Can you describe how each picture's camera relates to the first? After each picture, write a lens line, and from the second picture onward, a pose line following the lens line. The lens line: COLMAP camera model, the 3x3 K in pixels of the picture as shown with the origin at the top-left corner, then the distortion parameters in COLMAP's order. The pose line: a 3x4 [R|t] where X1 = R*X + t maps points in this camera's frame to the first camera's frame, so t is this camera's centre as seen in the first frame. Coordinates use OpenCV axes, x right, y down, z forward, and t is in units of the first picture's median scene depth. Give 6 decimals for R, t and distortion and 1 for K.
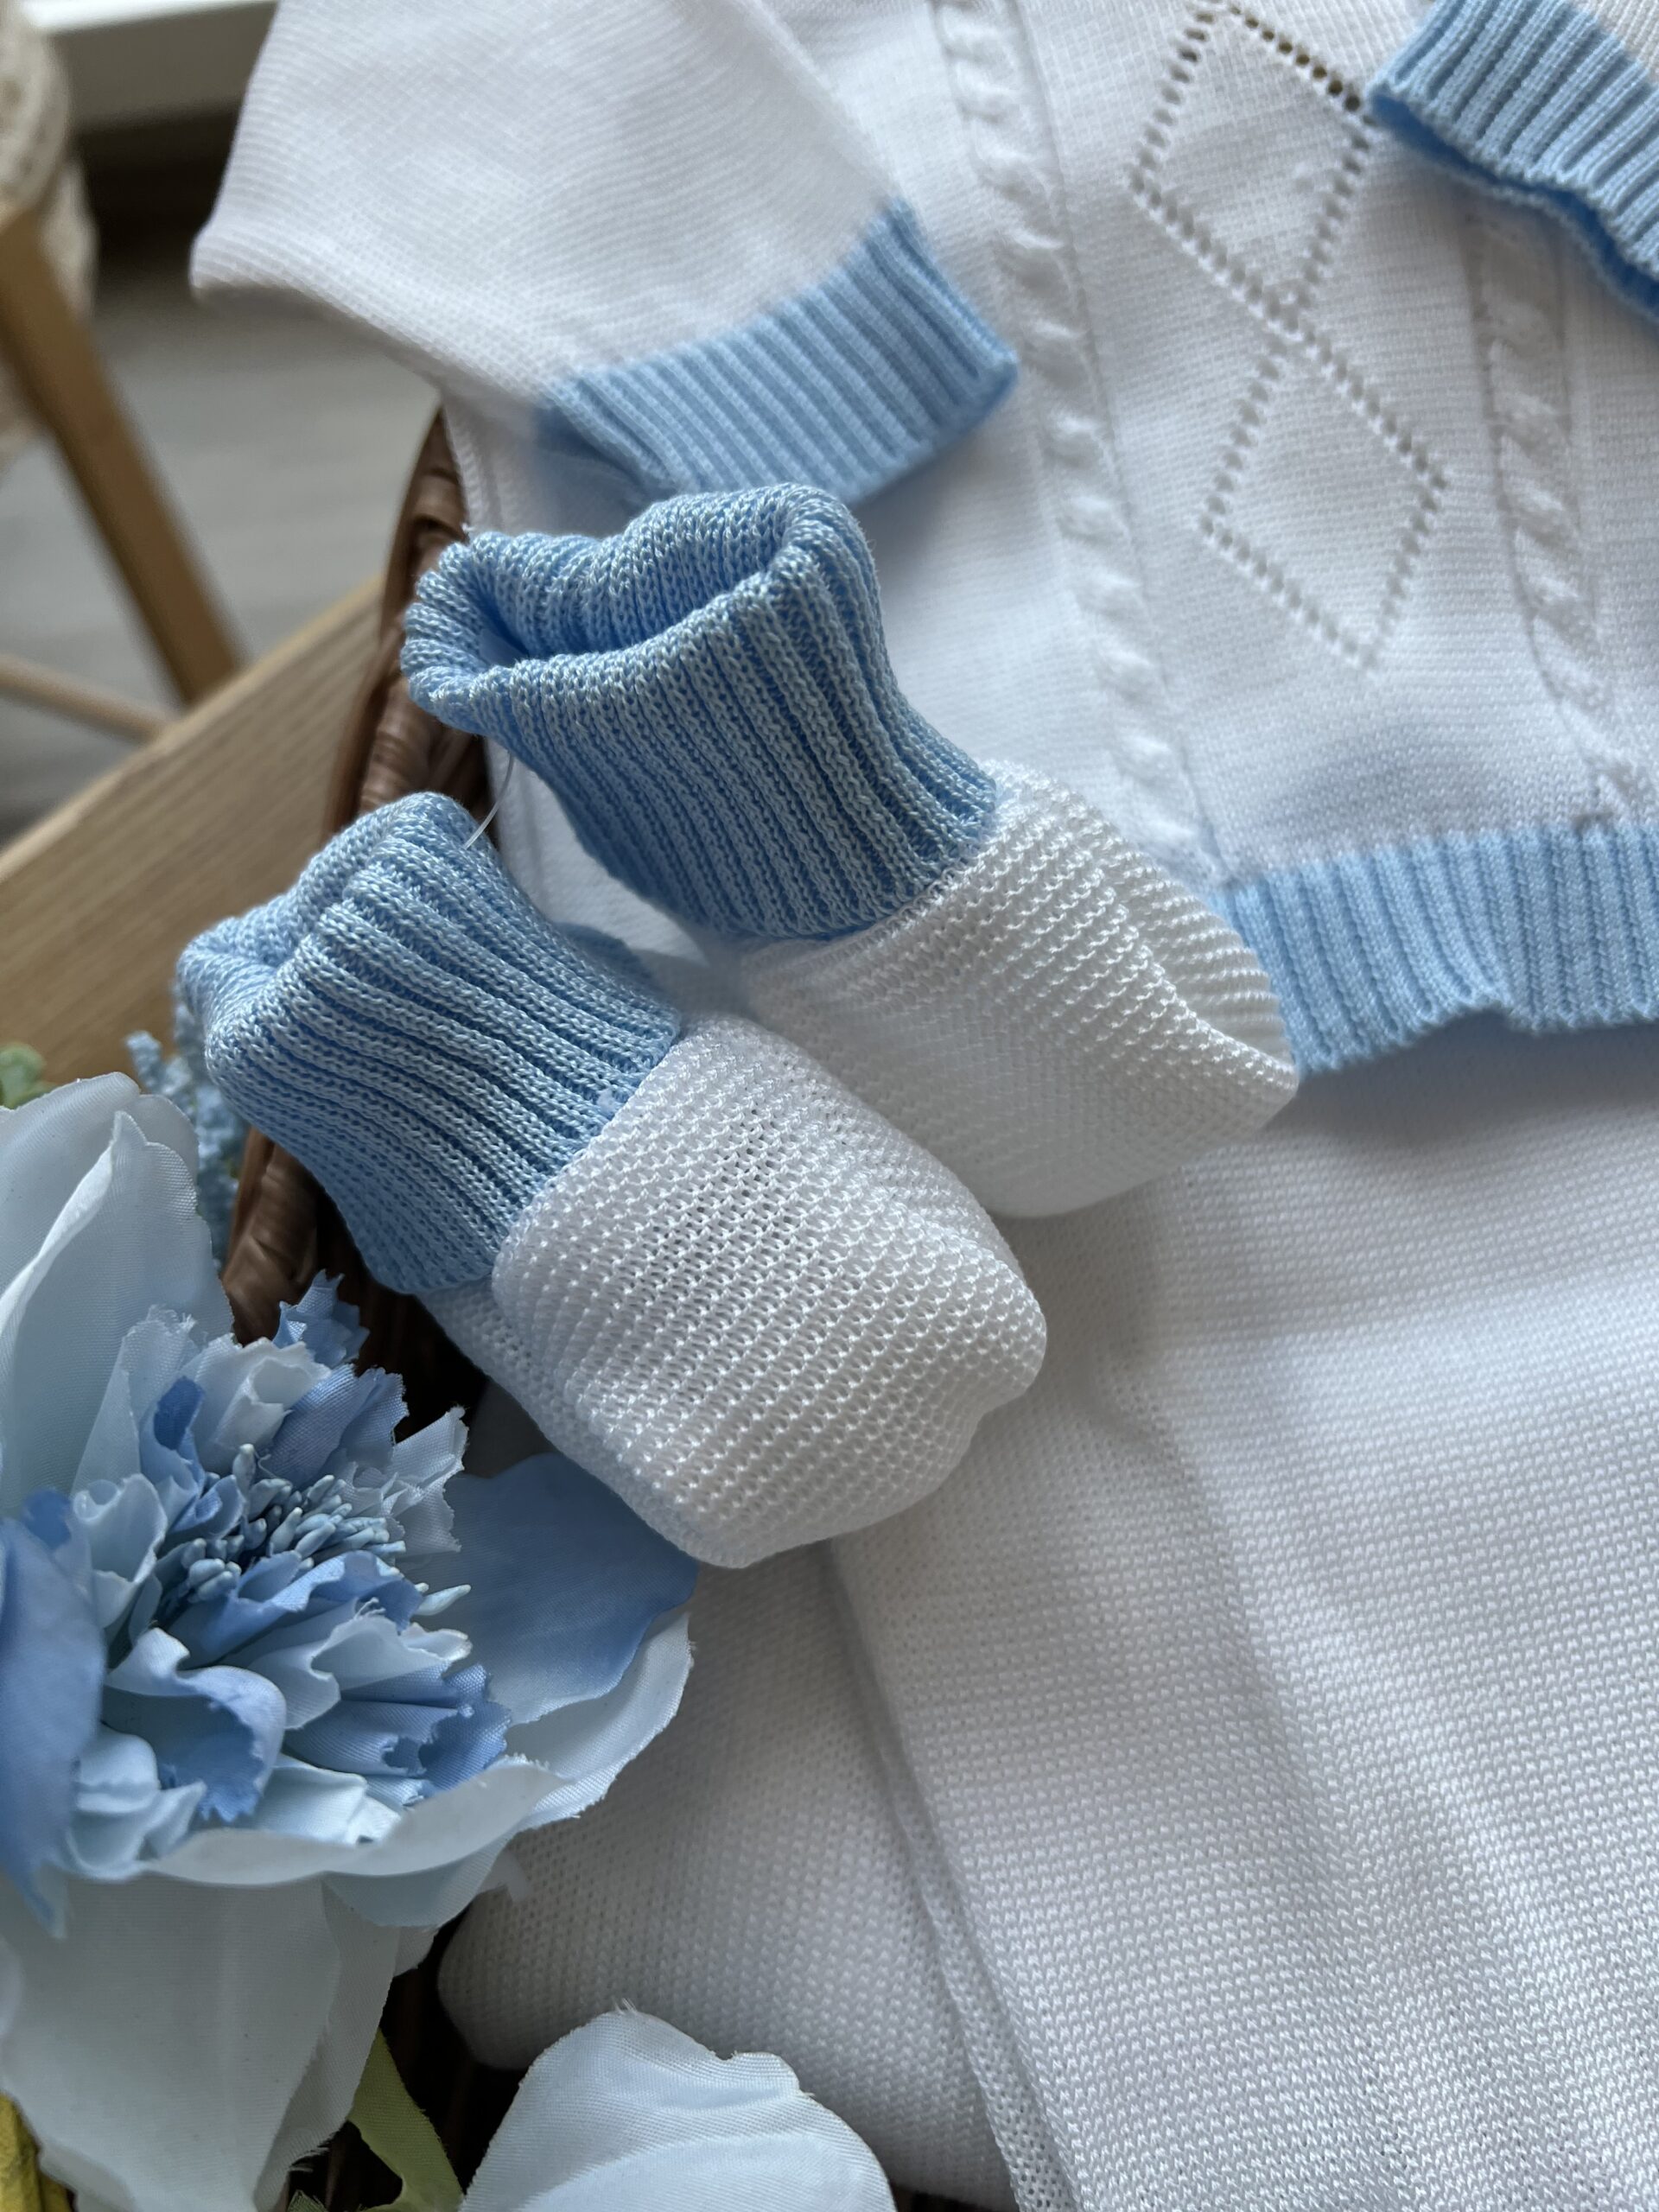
lens RADIAL K [[1700.5, 0, 826.2], [0, 1700.5, 1145.1], [0, 0, 1]] dist [0.079306, -0.195775]
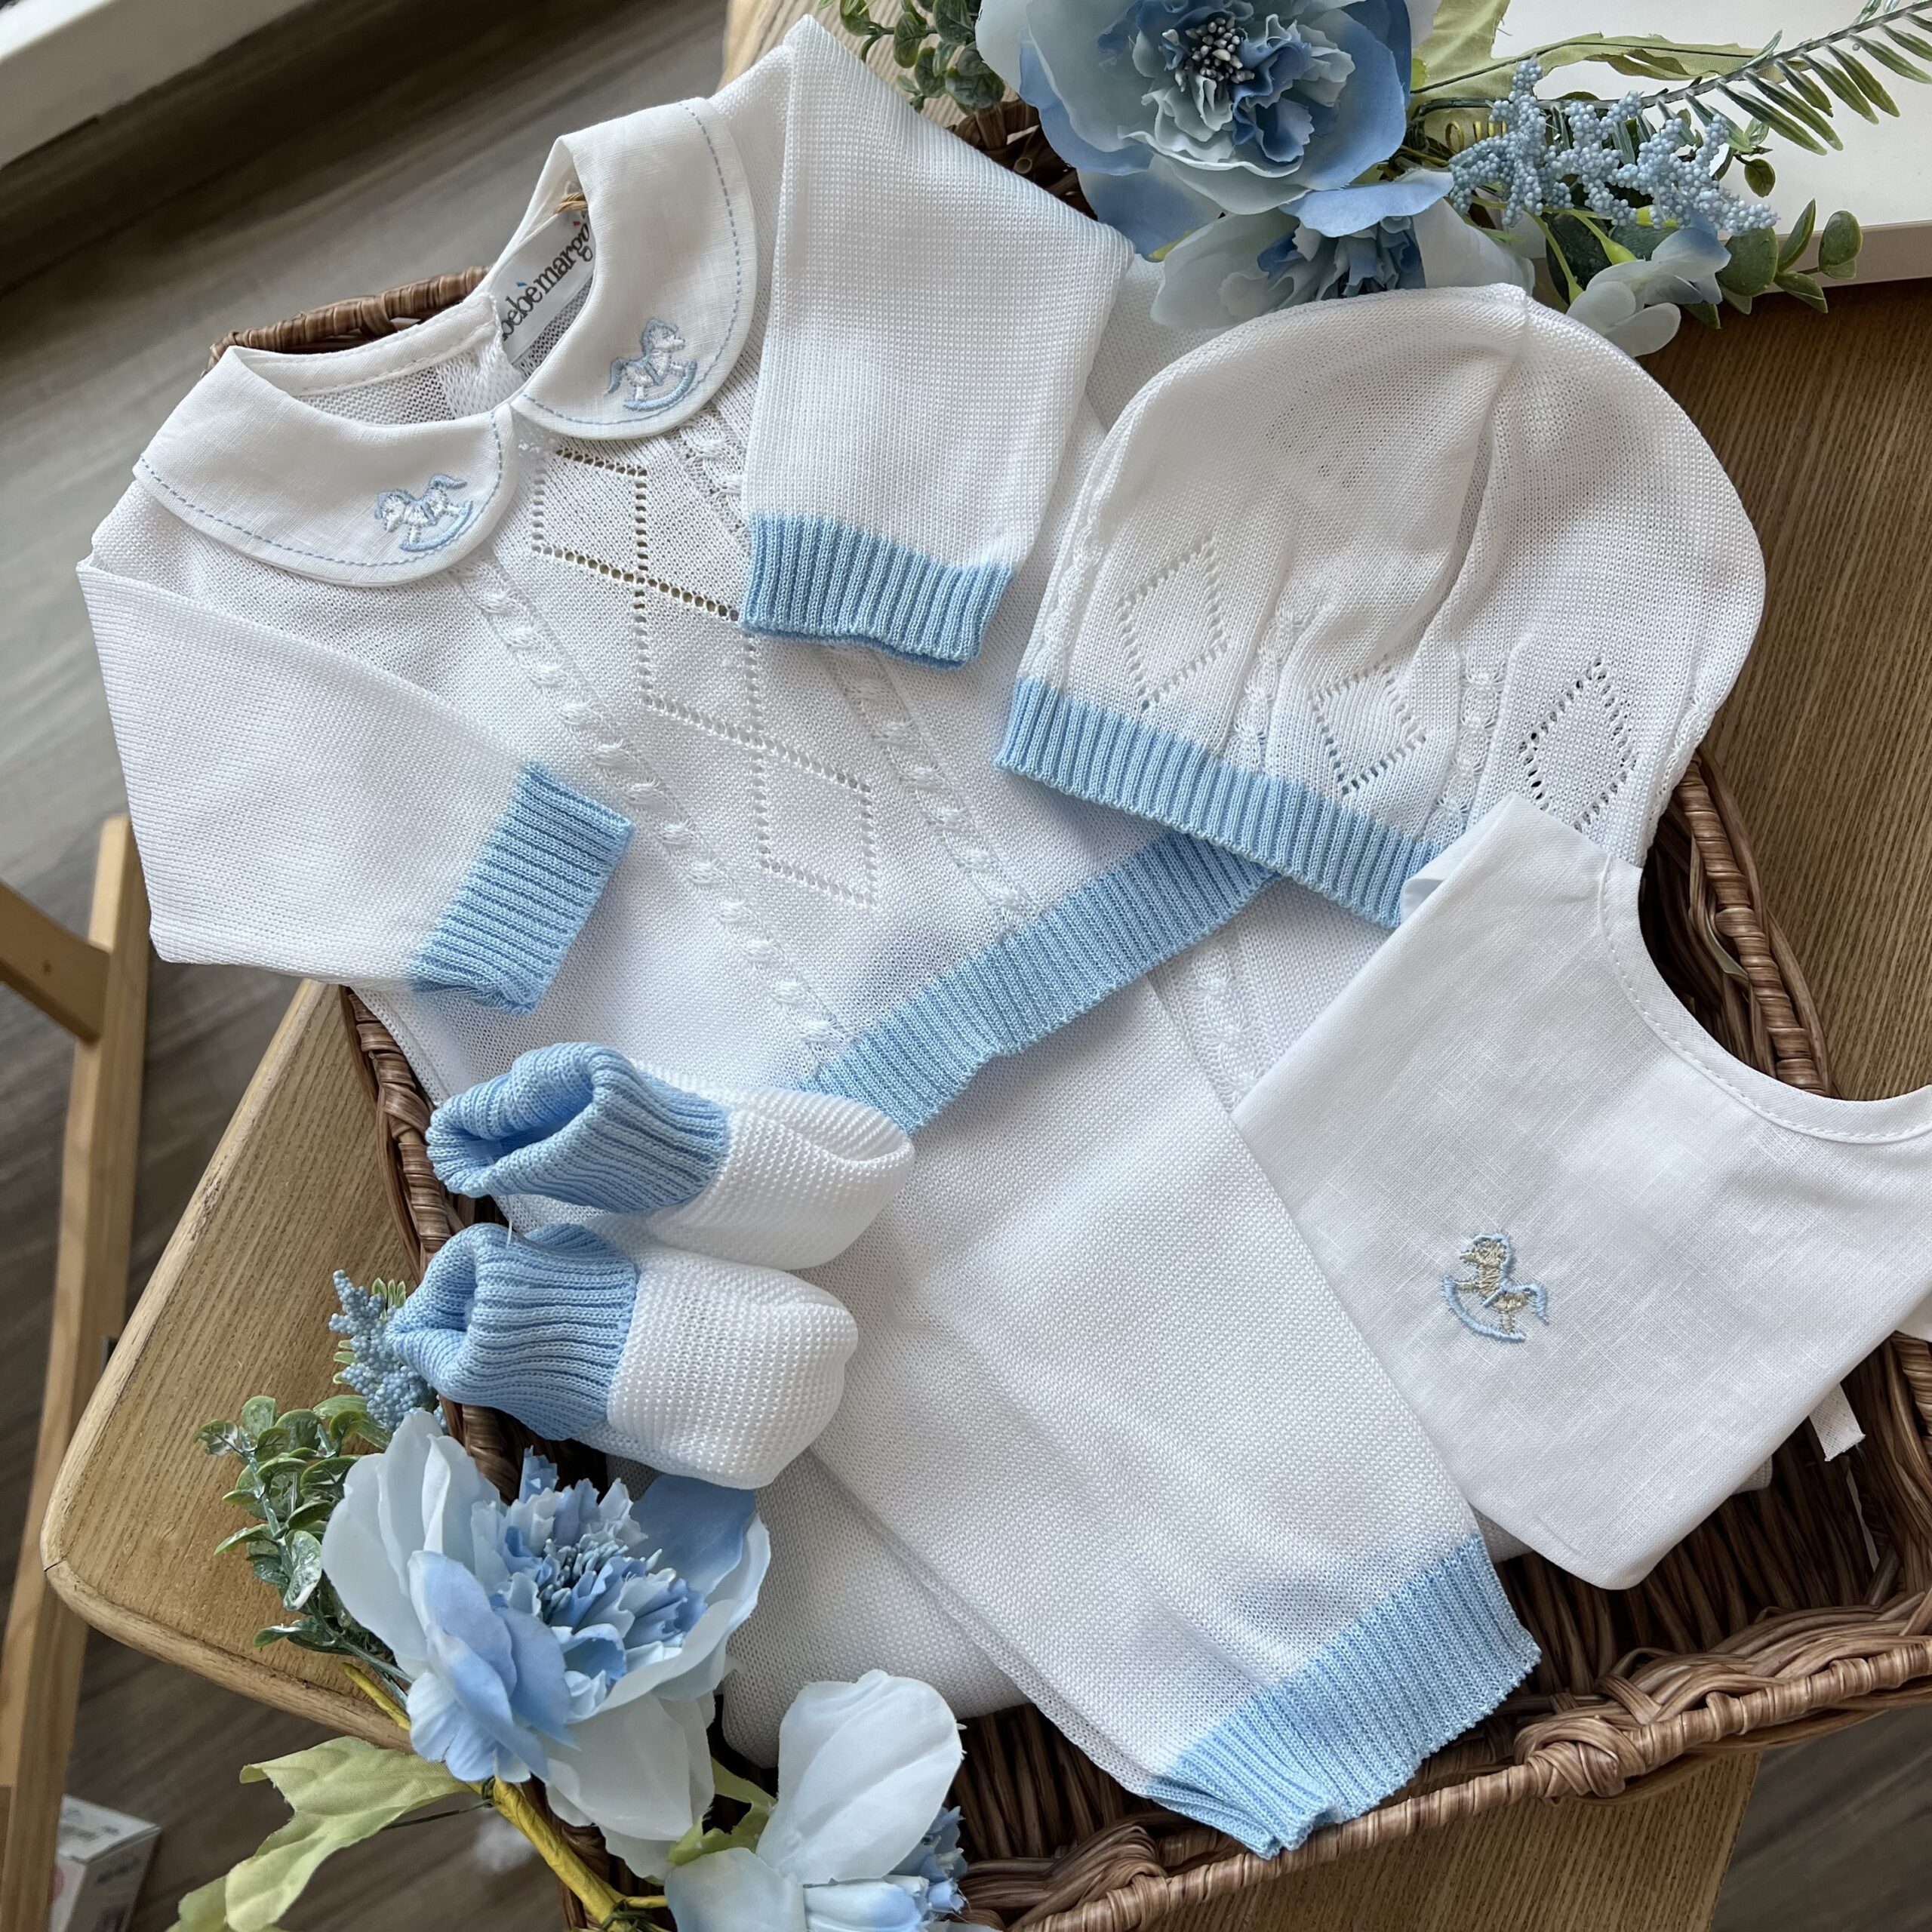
lens RADIAL K [[1977.8, 0, 971.3], [0, 1977.8, 961.4], [0, 0, 1]] dist [0.178069, -0.438466]
pose [[0.895161, -0.432923, 0.106130, 0.191266], [0.427278, 0.901222, 0.072340, -0.415435], [-0.126964, -0.019409, 0.991717, -1.505883]]
